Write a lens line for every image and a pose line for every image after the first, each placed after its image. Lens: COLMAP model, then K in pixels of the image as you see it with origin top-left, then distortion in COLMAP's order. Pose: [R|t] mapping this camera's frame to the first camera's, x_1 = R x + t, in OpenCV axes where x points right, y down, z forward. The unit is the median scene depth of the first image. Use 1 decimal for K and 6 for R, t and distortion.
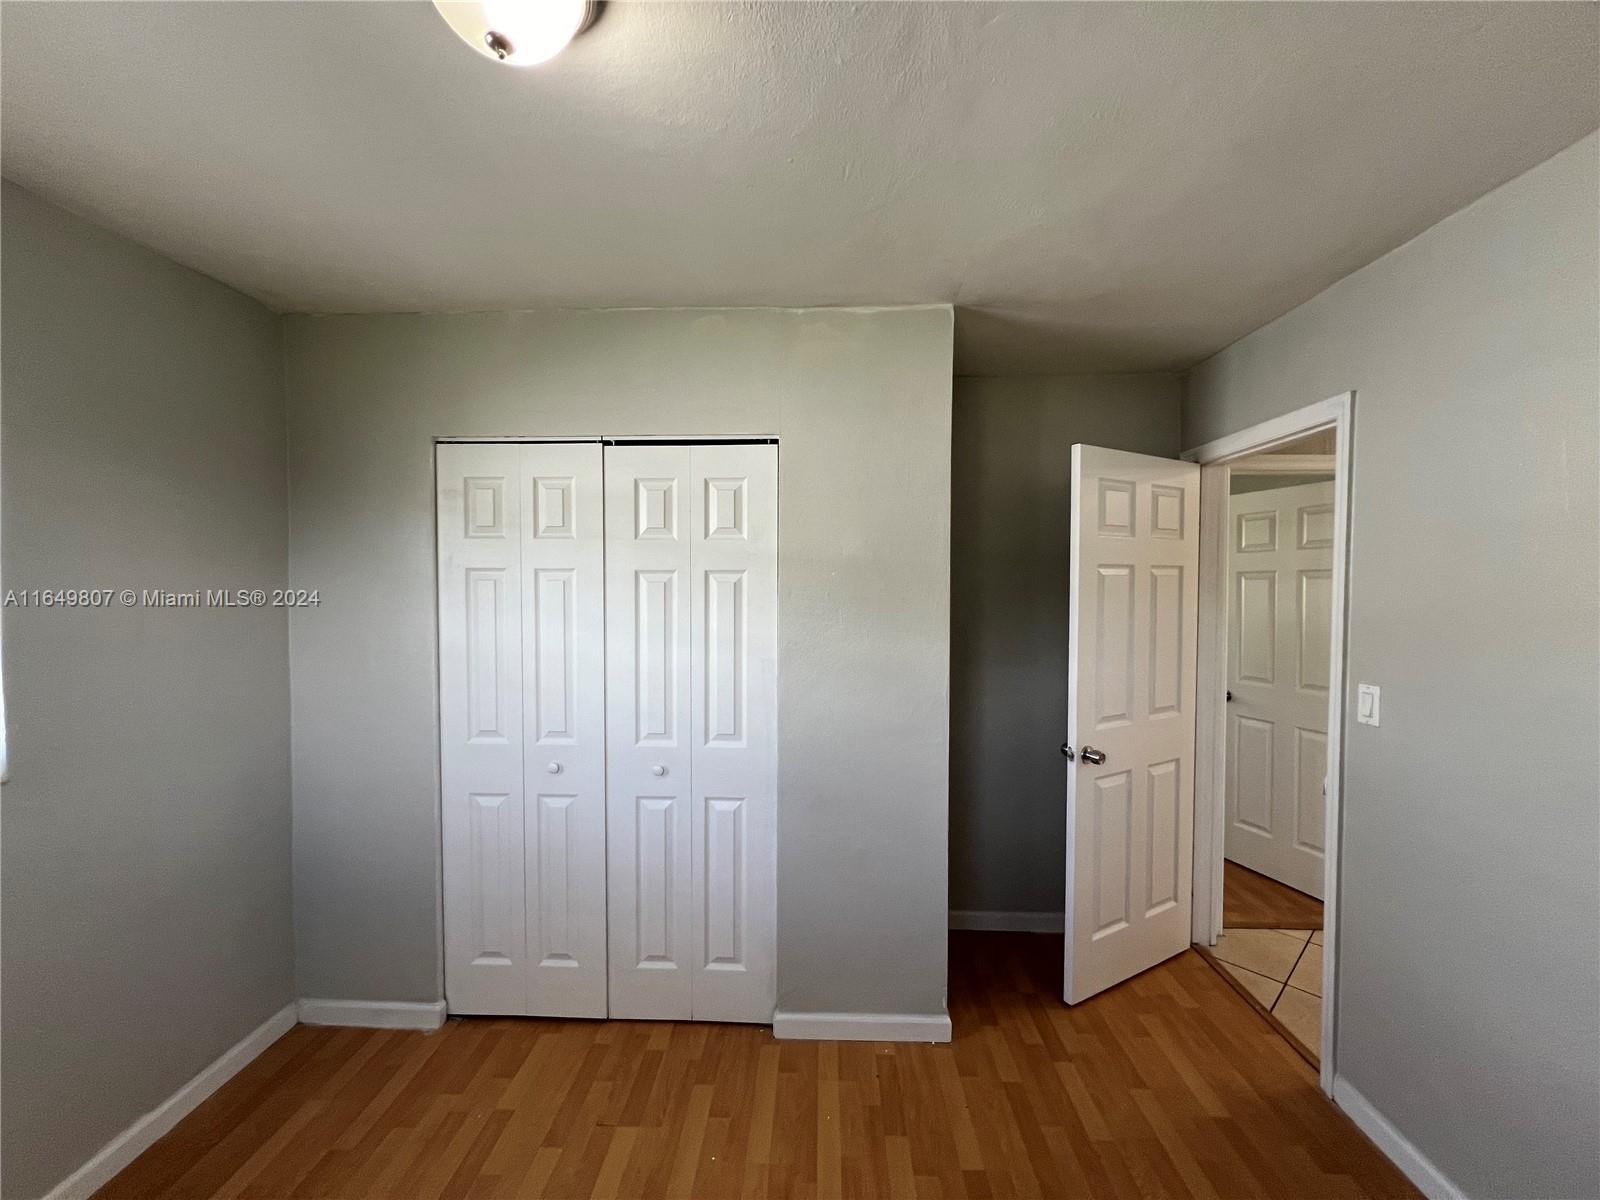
lens RADIAL K [[643.6, 0, 791.7], [0, 643.6, 605.0], [0, 0, 1]] dist [-0.003184, 0.000660]
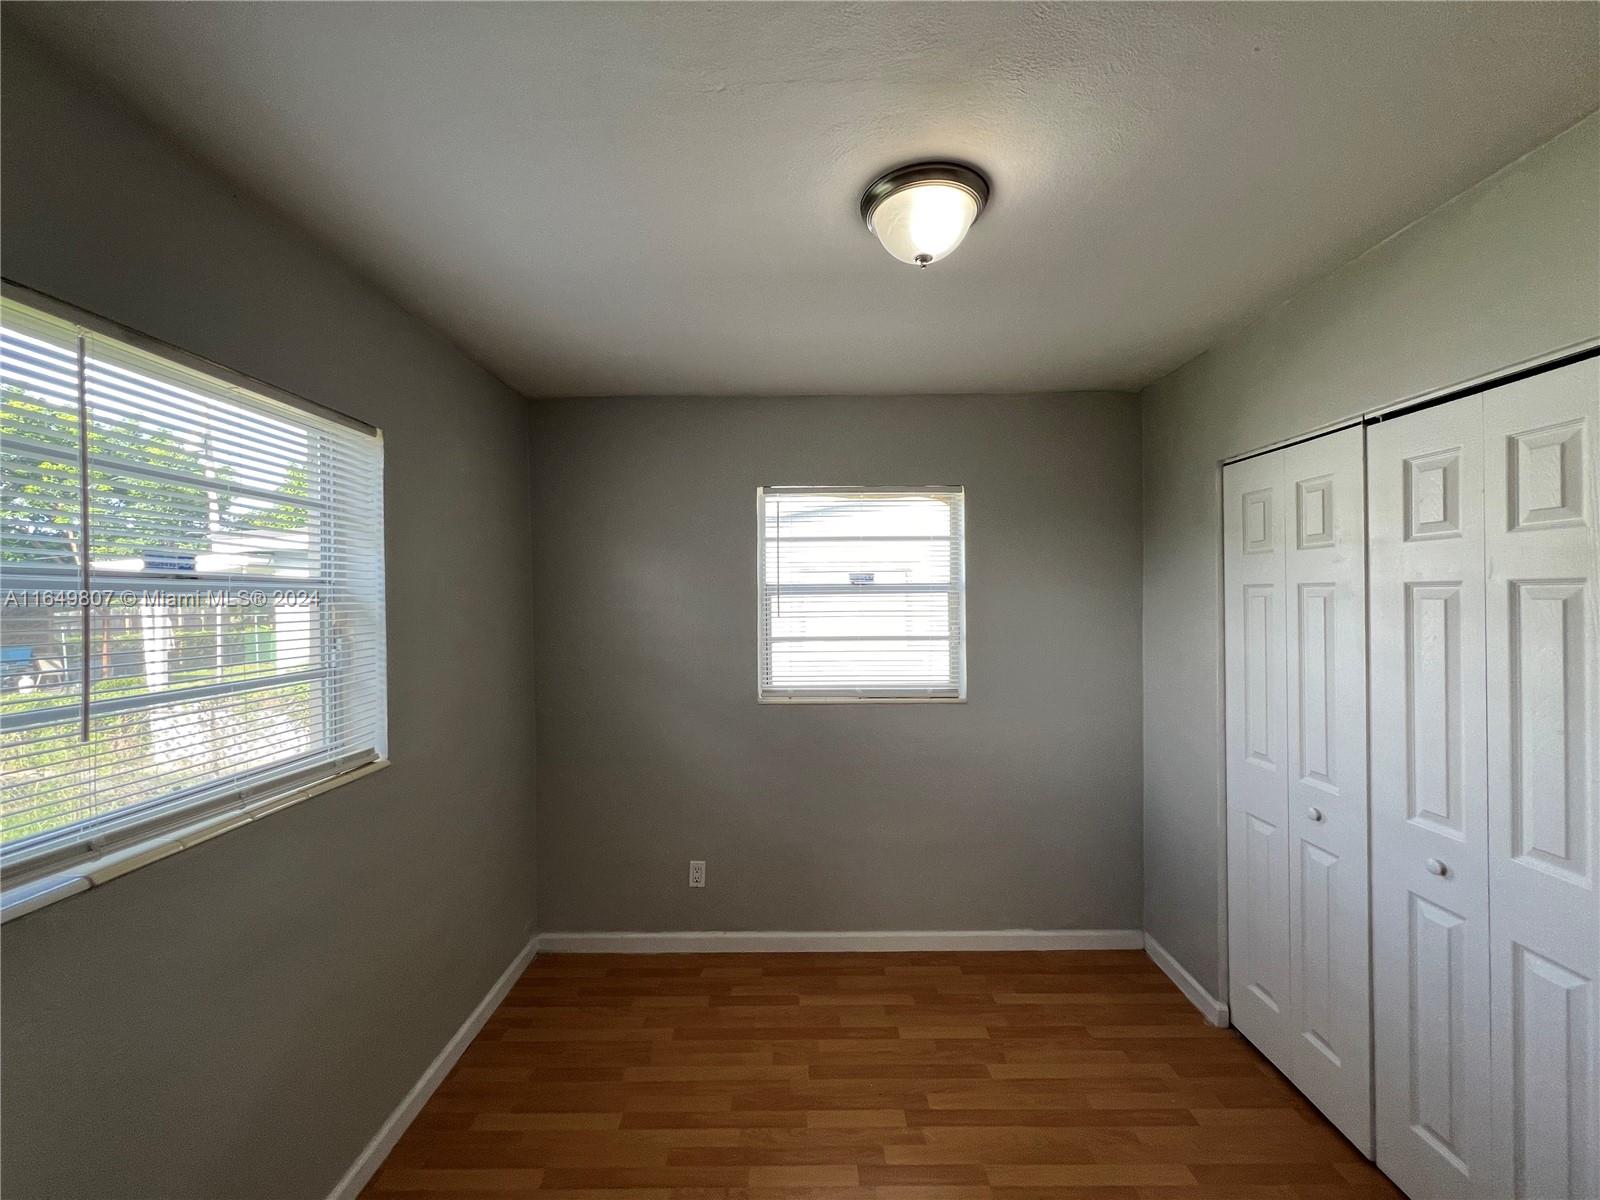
lens RADIAL K [[644.6, 0, 799.9], [0, 644.6, 598.8], [0, 0, 1]] dist [-0.005693, 0.000938]
pose [[0.024254, 0.000444, -0.999706, 0.475297], [-0.014265, 0.999898, 0.000098, -0.025364], [0.999604, 0.014258, 0.024258, 0.287264]]
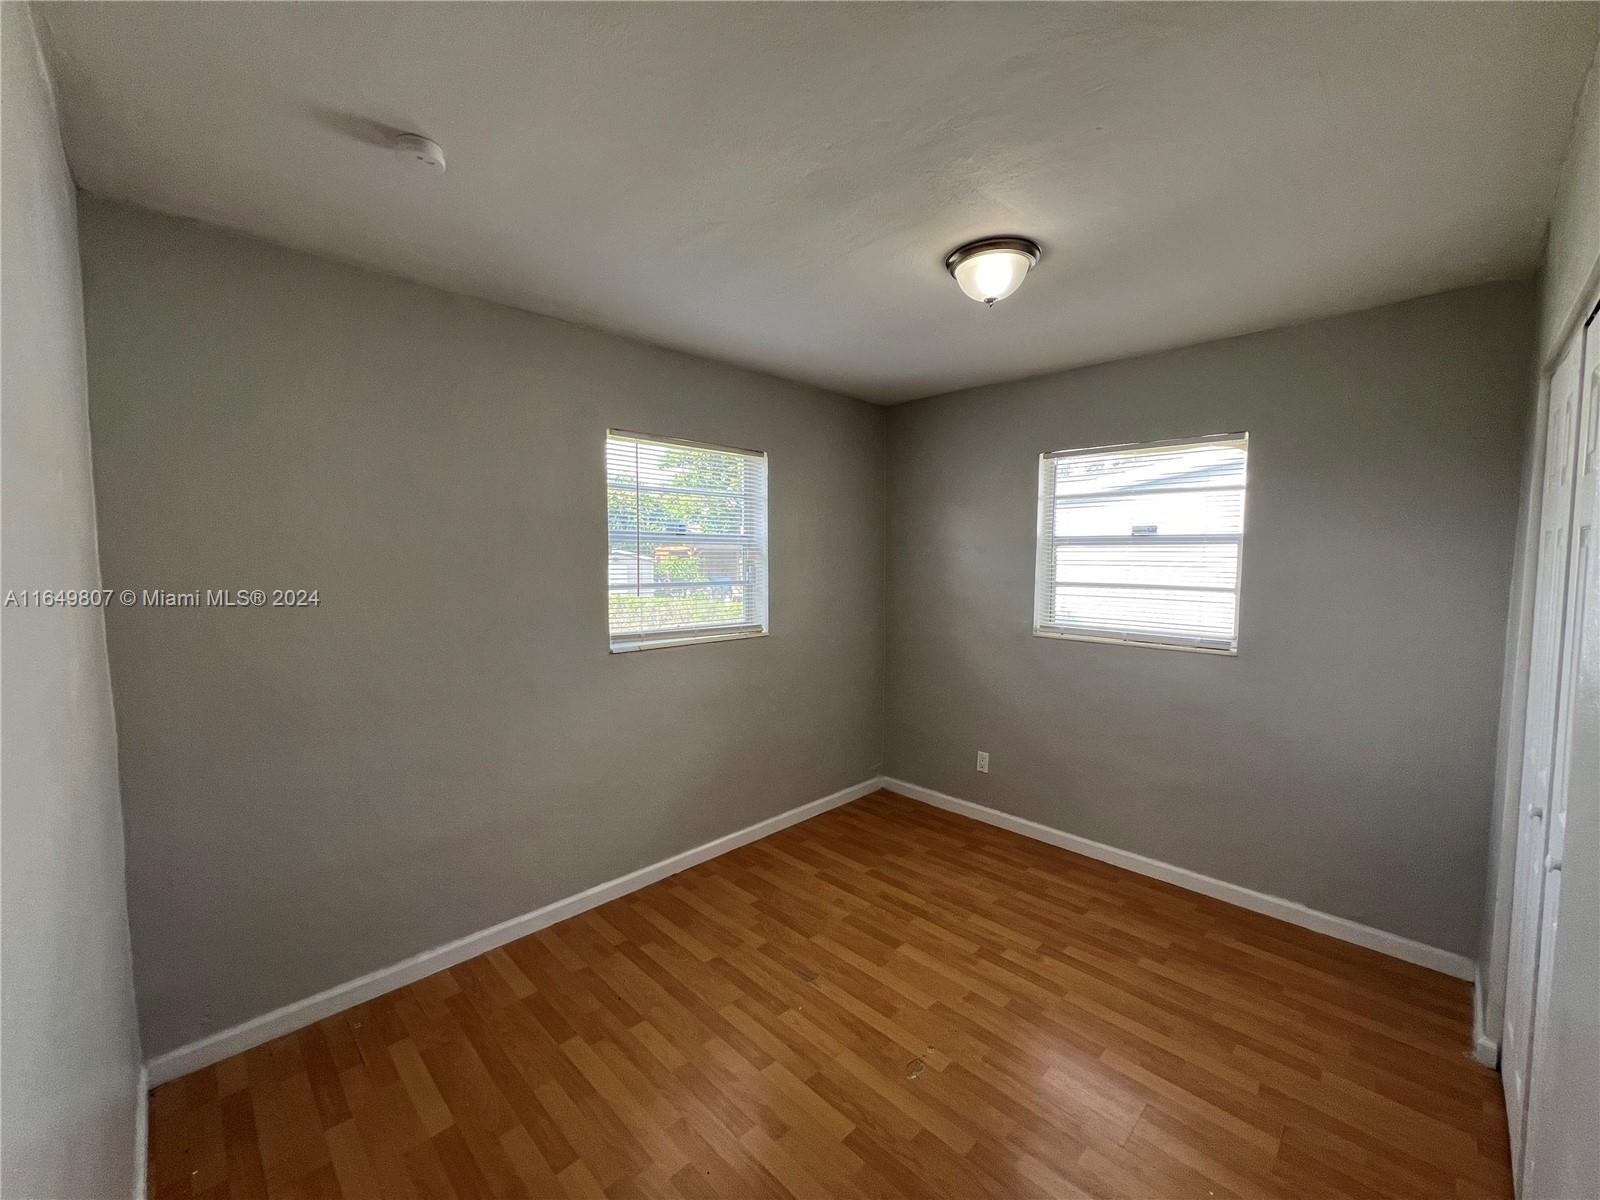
lens RADIAL K [[644.6, 0, 800.0], [0, 644.6, 599.4], [0, 0, 1]] dist [-0.005693, 0.000938]
pose [[-0.689590, 0.048097, -0.722601, 0.691134], [-0.022201, 0.995919, 0.087476, -0.024988], [0.723859, 0.076365, -0.685708, 0.888663]]
